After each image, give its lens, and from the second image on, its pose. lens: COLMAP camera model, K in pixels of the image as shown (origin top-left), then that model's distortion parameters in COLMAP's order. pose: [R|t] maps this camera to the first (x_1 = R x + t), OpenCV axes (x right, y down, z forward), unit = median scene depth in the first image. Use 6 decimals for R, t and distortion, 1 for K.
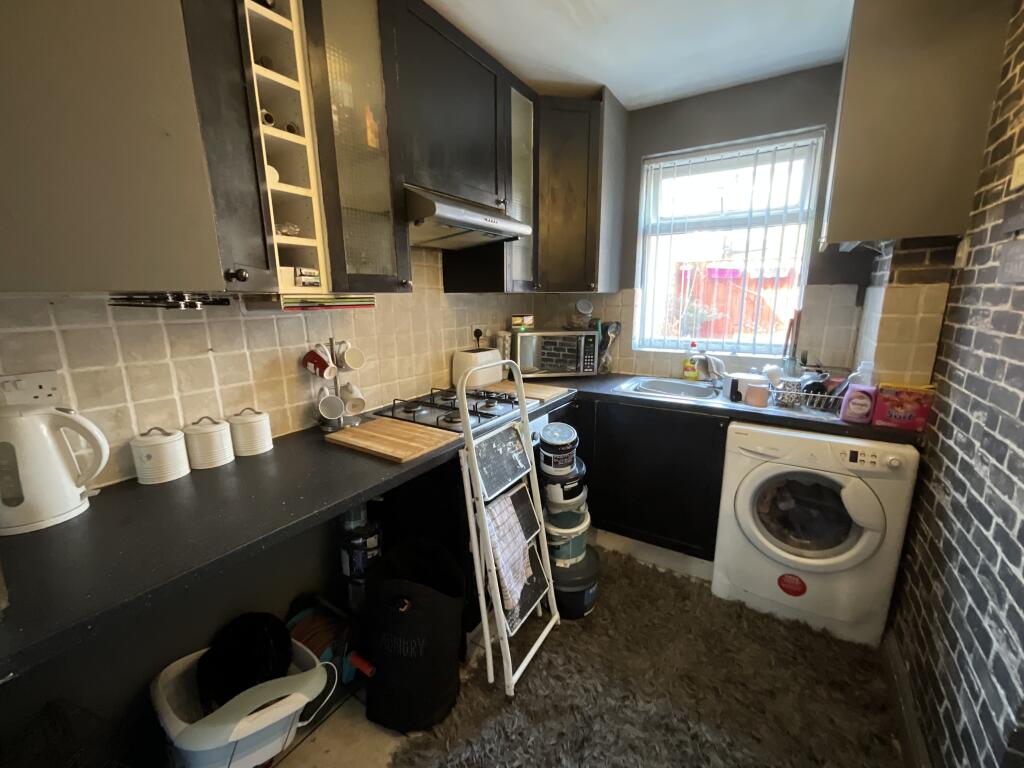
lens RADIAL K [[415.8, 0, 510.7], [0, 415.8, 383.6], [0, 0, 1]] dist [-0.001506, -0.000728]
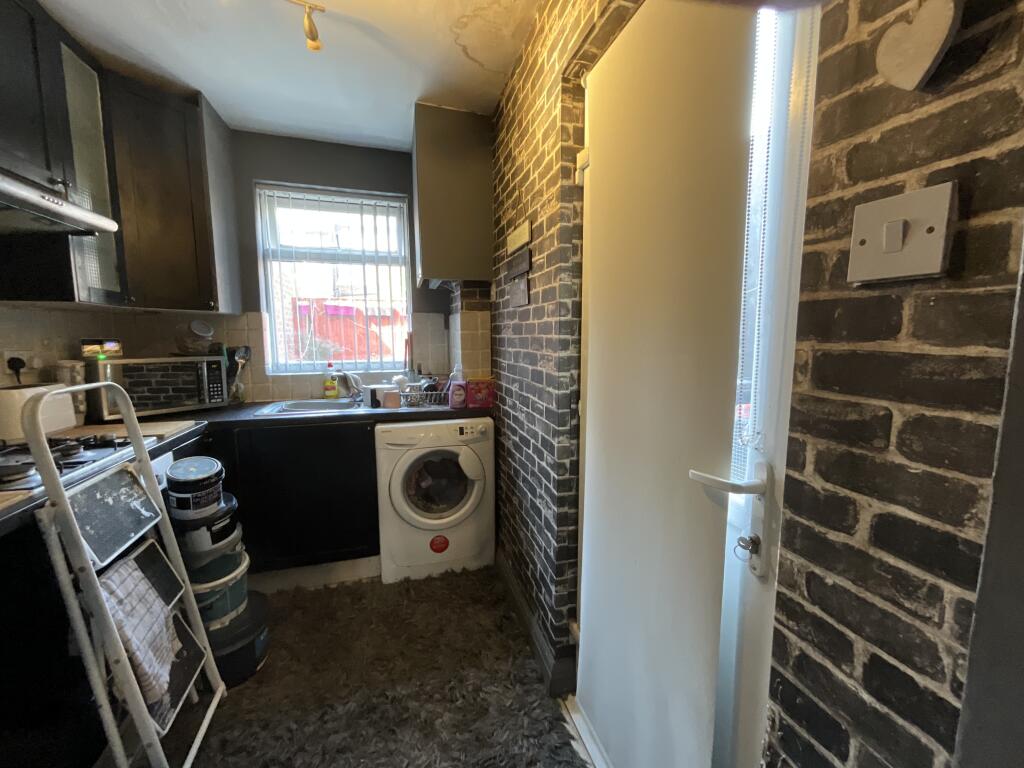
lens RADIAL K [[414.7, 0, 513.9], [0, 414.7, 383.8], [0, 0, 1]] dist [-0.001548, -0.000211]
pose [[0.649668, -0.081350, 0.755853, -0.092986], [0.153835, 0.987757, -0.025915, 0.078691], [-0.744490, 0.133113, 0.654229, -0.059864]]
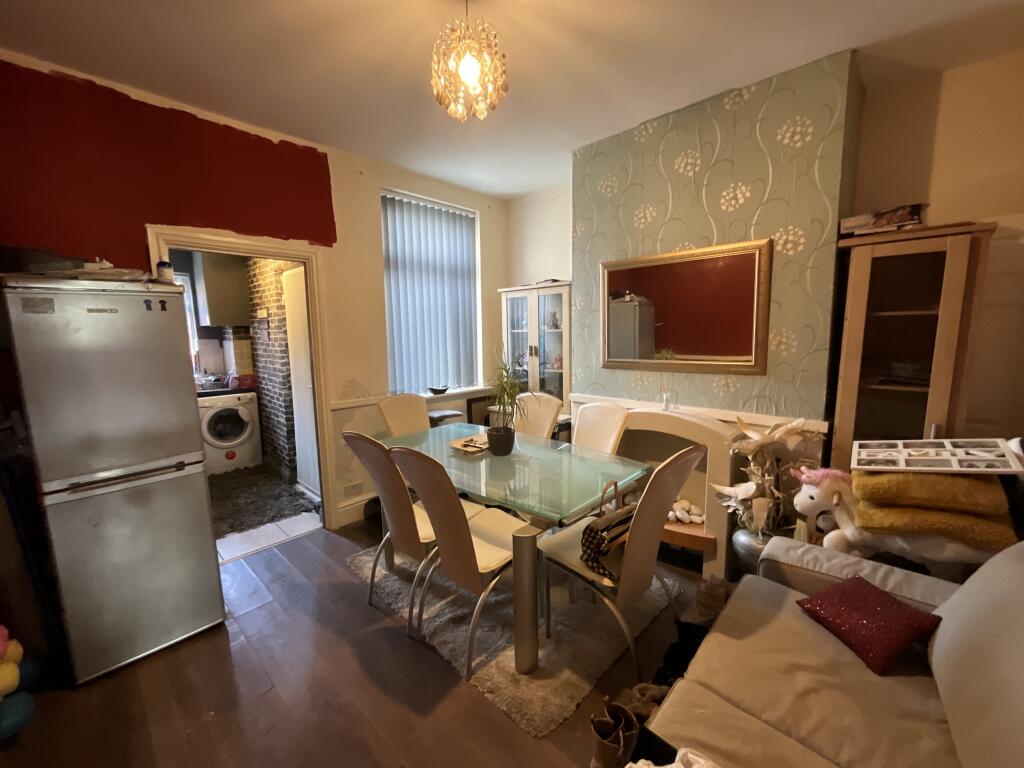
lens RADIAL K [[417.5, 0, 512.0], [0, 417.5, 384.0], [0, 0, 1]] dist [-0.016125, 0.012591]
pose [[0.191816, -0.116773, 0.974459, -1.547176], [0.212409, 0.974303, 0.074943, 0.250214], [-0.958169, 0.192609, 0.211691, -1.394495]]
